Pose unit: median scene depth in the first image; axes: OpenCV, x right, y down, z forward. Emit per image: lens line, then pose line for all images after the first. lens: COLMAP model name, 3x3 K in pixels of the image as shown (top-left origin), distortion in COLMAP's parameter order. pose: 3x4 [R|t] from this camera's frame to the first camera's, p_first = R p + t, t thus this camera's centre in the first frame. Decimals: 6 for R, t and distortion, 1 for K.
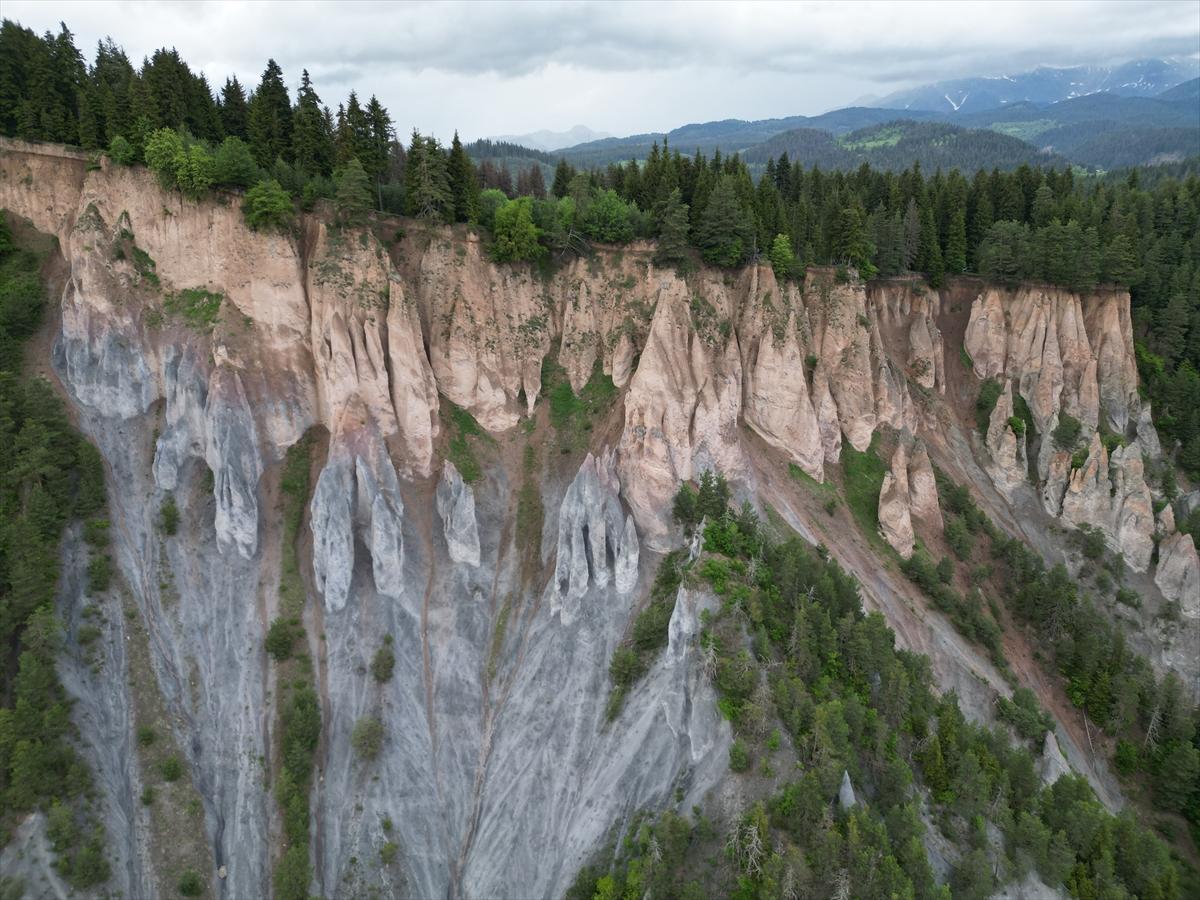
lens RADIAL K [[829.8, 0, 600.1], [0, 829.8, 458.7], [0, 0, 1]] dist [0.083241, -0.080973]
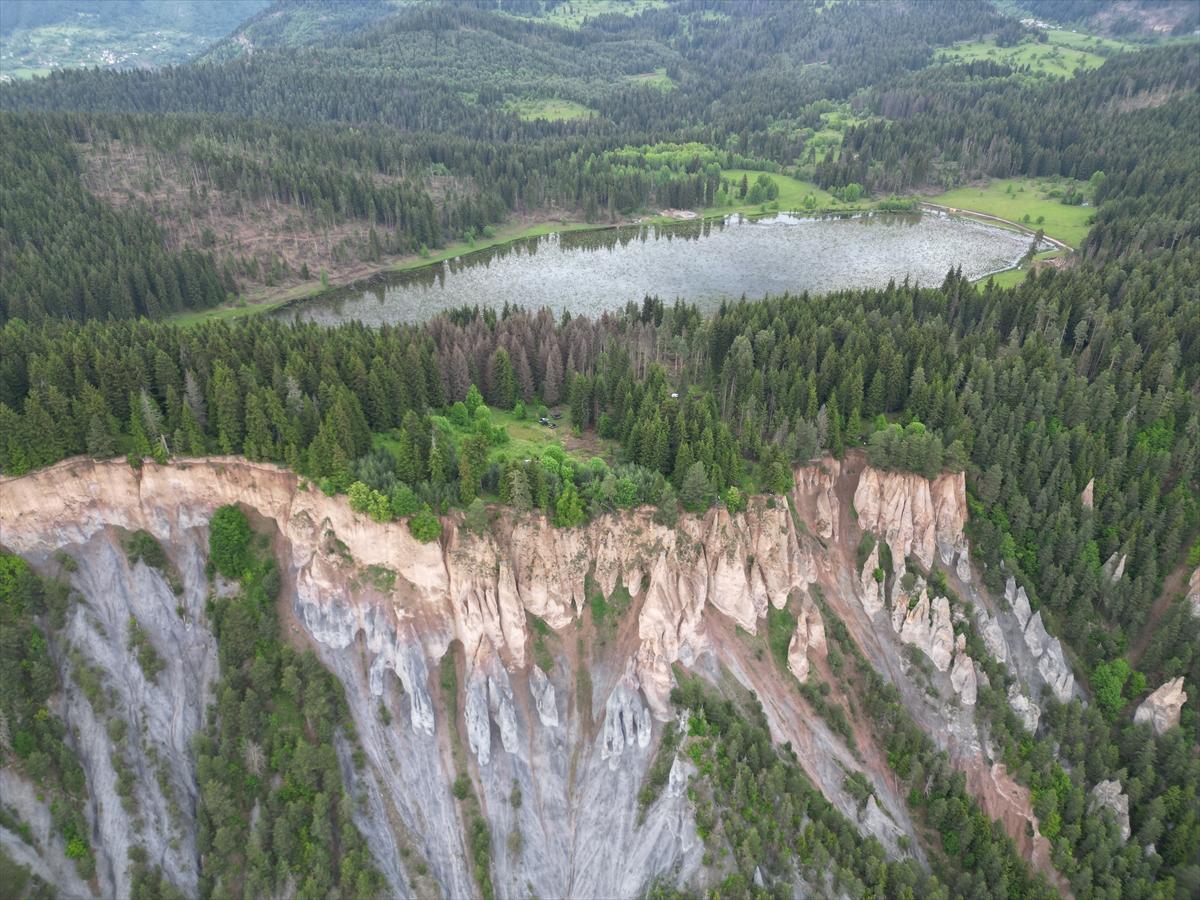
lens RADIAL K [[829.8, 0, 600.1], [0, 829.8, 458.7], [0, 0, 1]] dist [0.083241, -0.080973]
pose [[0.998131, -0.021867, 0.057068, -0.137878], [0.008846, 0.975655, 0.219131, -0.758690], [-0.060471, -0.218216, 0.974025, -0.560968]]
